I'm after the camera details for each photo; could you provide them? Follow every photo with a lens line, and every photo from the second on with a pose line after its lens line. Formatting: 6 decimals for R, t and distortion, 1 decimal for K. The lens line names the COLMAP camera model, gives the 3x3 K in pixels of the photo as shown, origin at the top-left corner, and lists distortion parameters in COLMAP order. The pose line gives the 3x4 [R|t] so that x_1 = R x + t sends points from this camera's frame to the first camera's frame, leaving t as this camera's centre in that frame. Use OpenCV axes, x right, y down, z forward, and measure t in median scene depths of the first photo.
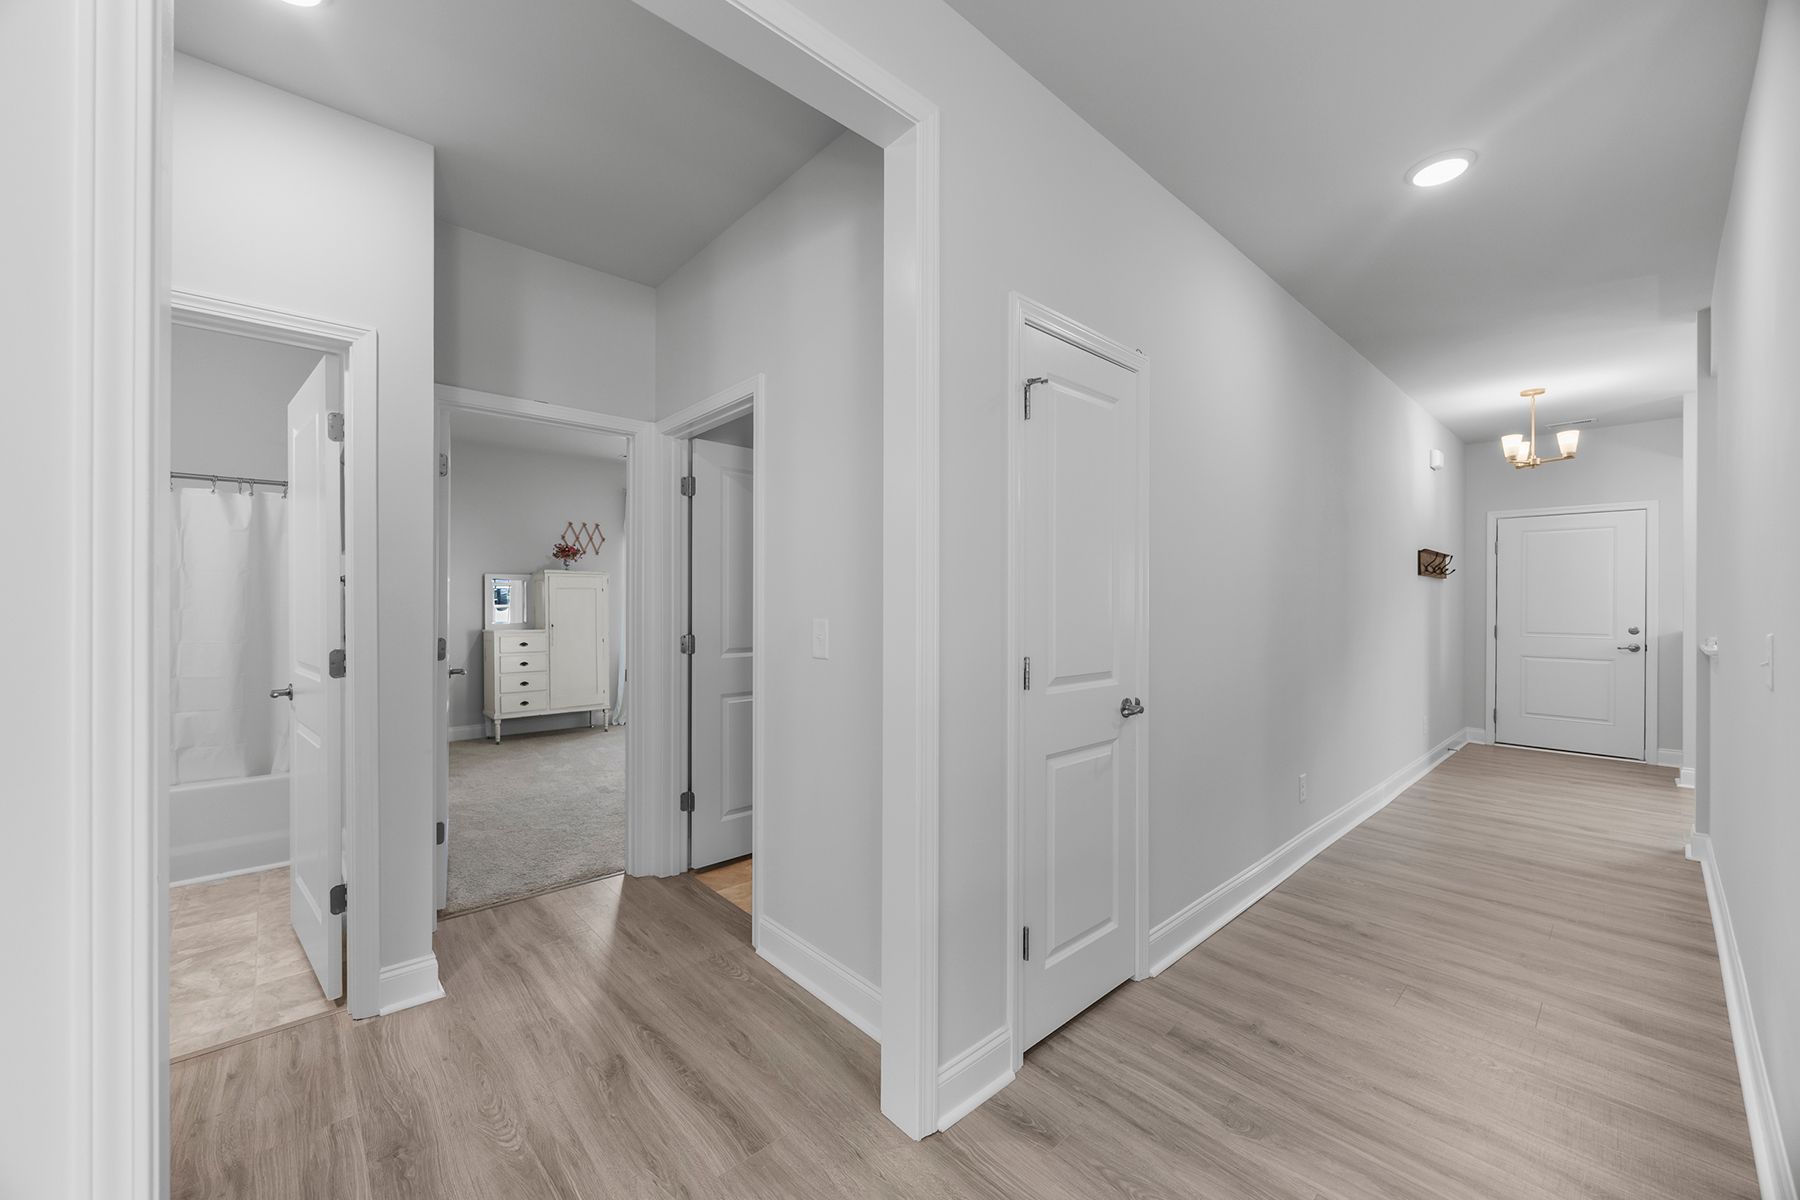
lens RADIAL K [[680.5, 0, 903.9], [0, 680.5, 603.6], [0, 0, 1]] dist [-0.012477, 0.000208]
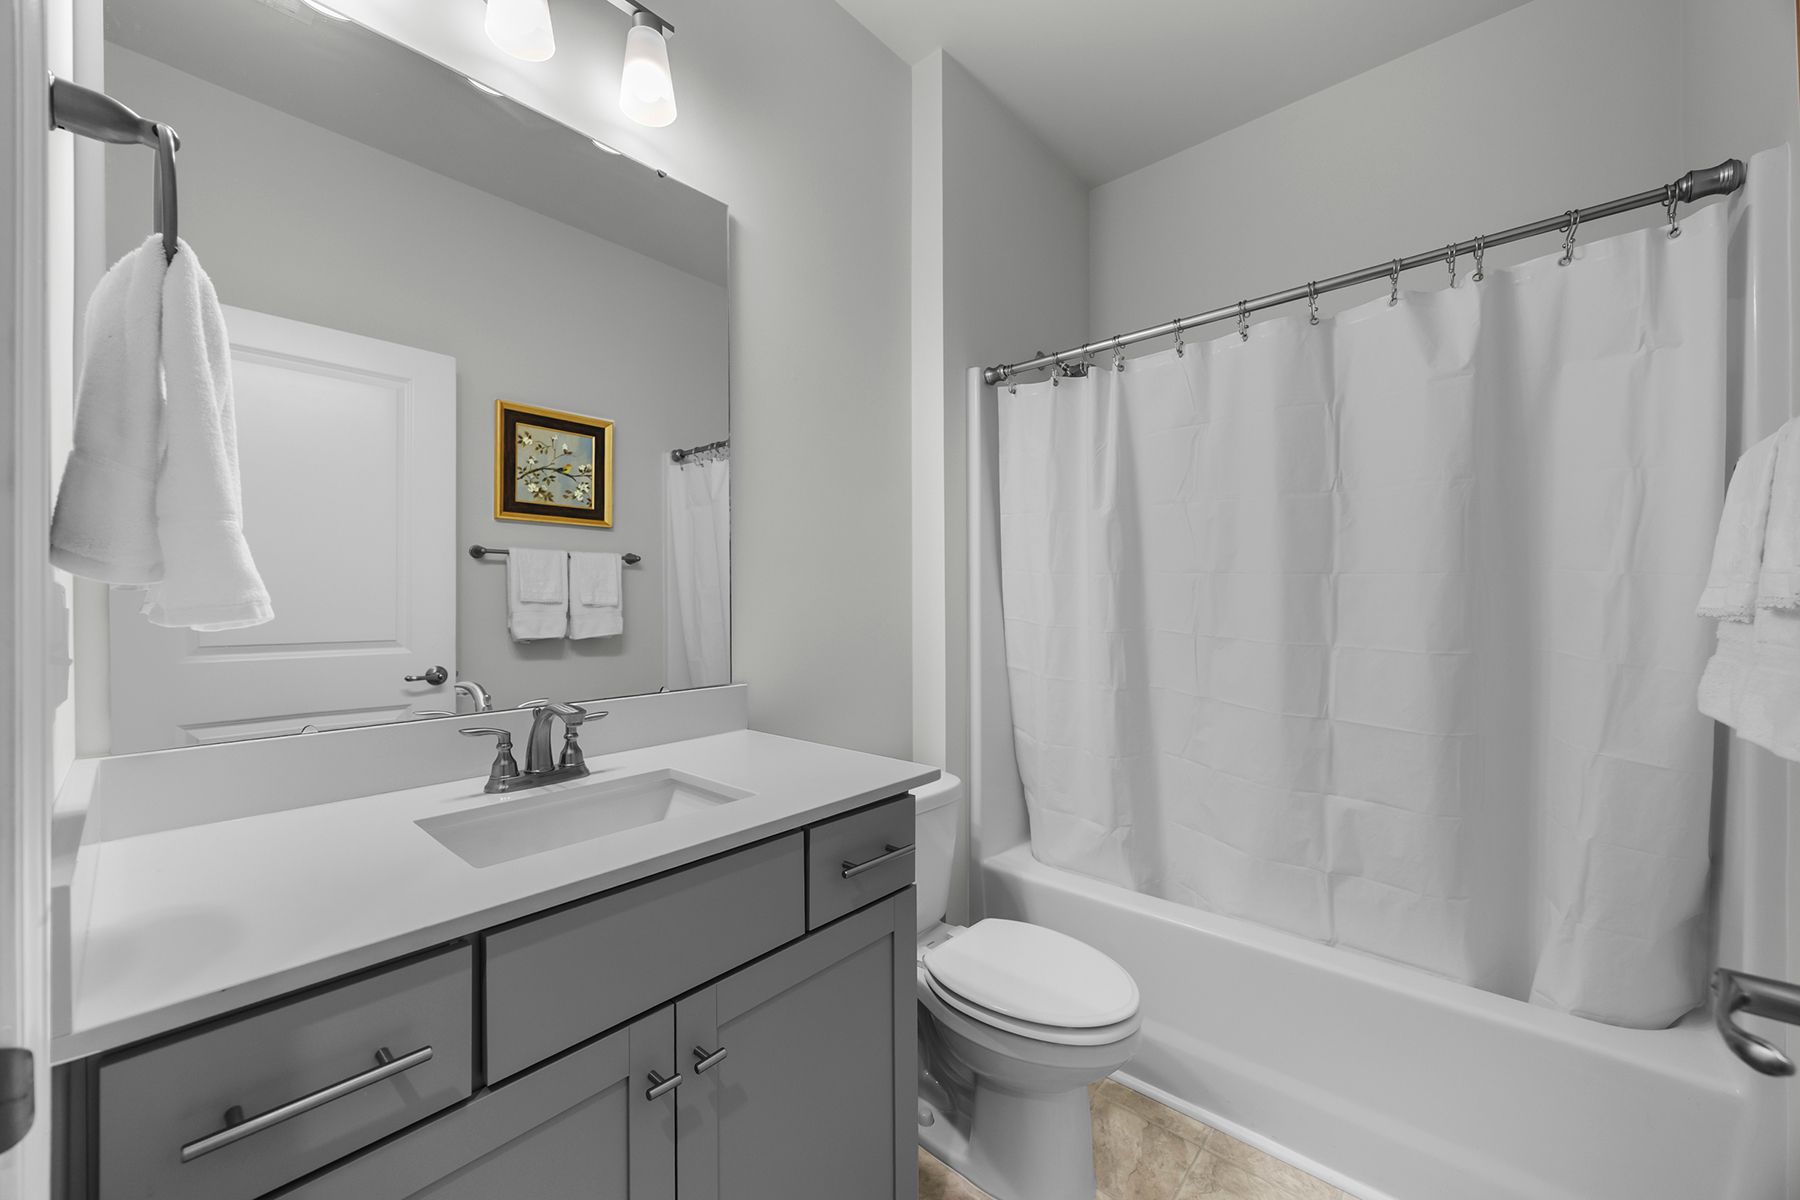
lens RADIAL K [[688.4, 0, 899.8], [0, 688.4, 600.6], [0, 0, 1]] dist [-0.001221, -0.000021]
pose [[0.108617, -0.000849, -0.994083, -0.318378], [0.002733, 0.999996, -0.000555, 0.012434], [0.994080, -0.002657, 0.108619, 0.324417]]
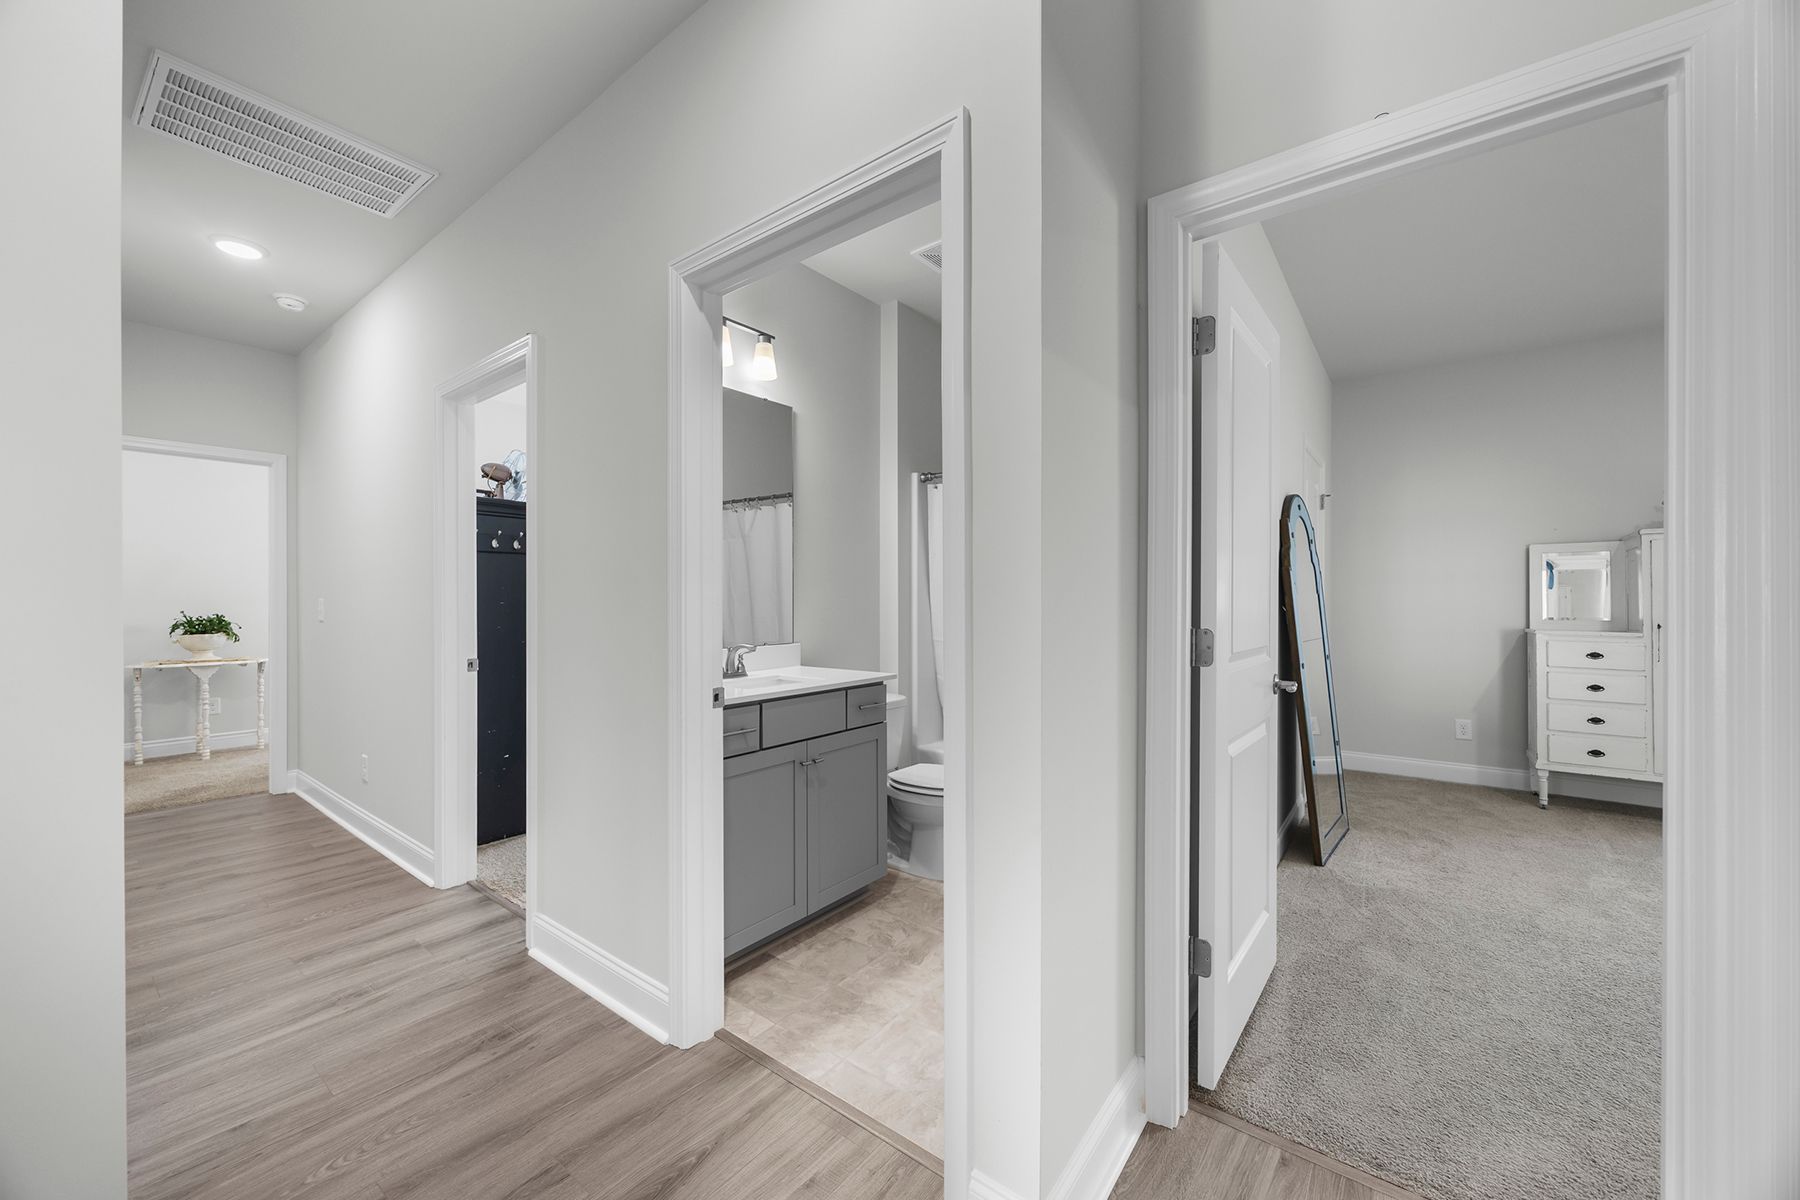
lens RADIAL K [[686.7, 0, 889.2], [0, 686.7, 600.3], [0, 0, 1]] dist [-0.001033, 0.000135]
pose [[0.167162, -0.000952, -0.985929, -0.061727], [-0.000439, 0.999999, -0.001040, 0.011424], [0.985929, 0.000606, 0.167162, 0.275406]]
